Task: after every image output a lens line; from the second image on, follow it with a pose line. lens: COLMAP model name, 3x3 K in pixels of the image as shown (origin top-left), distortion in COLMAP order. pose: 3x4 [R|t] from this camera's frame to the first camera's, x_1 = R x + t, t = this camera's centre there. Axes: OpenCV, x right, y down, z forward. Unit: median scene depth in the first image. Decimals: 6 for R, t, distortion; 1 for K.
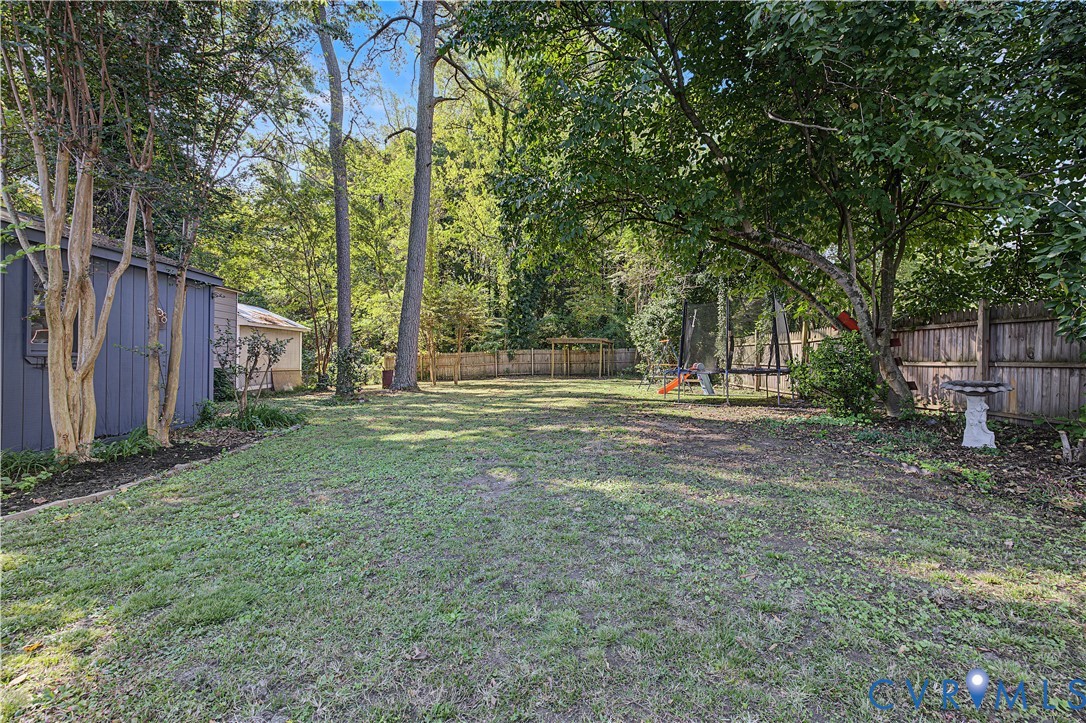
lens RADIAL K [[455.0, 0, 543.6], [0, 455.0, 370.9], [0, 0, 1]] dist [-0.000584, -0.000235]
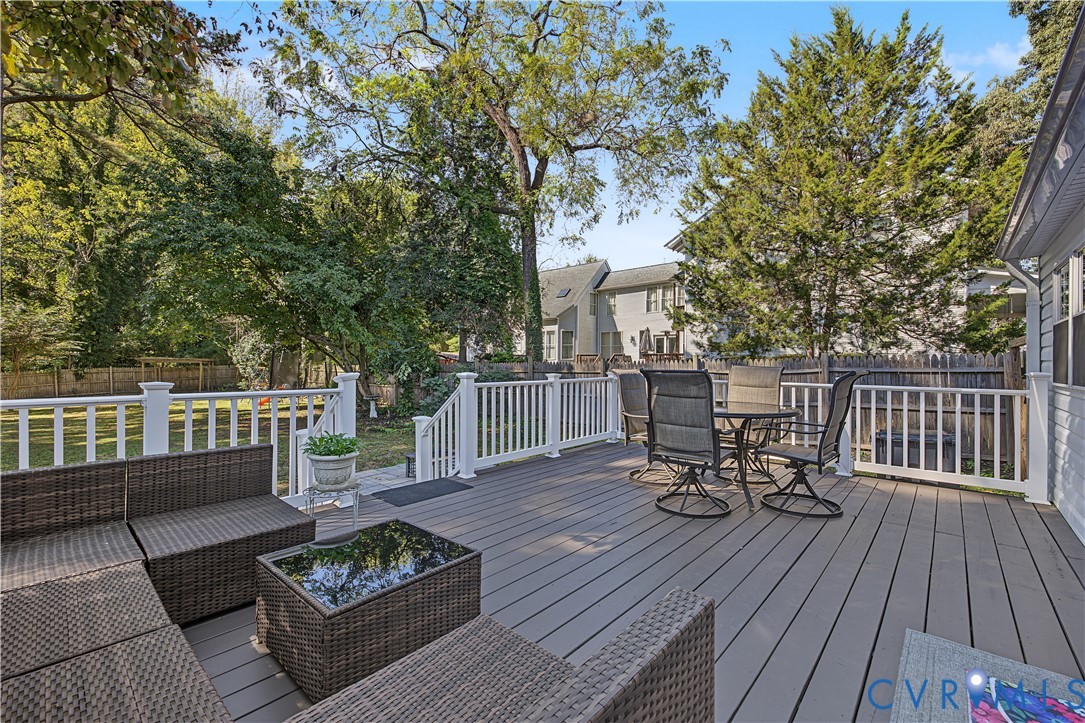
lens RADIAL K [[454.6, 0, 544.8], [0, 454.6, 361.8], [0, 0, 1]] dist [-0.000584, -0.000235]
pose [[0.697959, -0.011544, 0.716044, -0.060053], [0.027384, 0.999569, -0.010578, -0.019738], [-0.715614, 0.026991, 0.697974, -0.279655]]
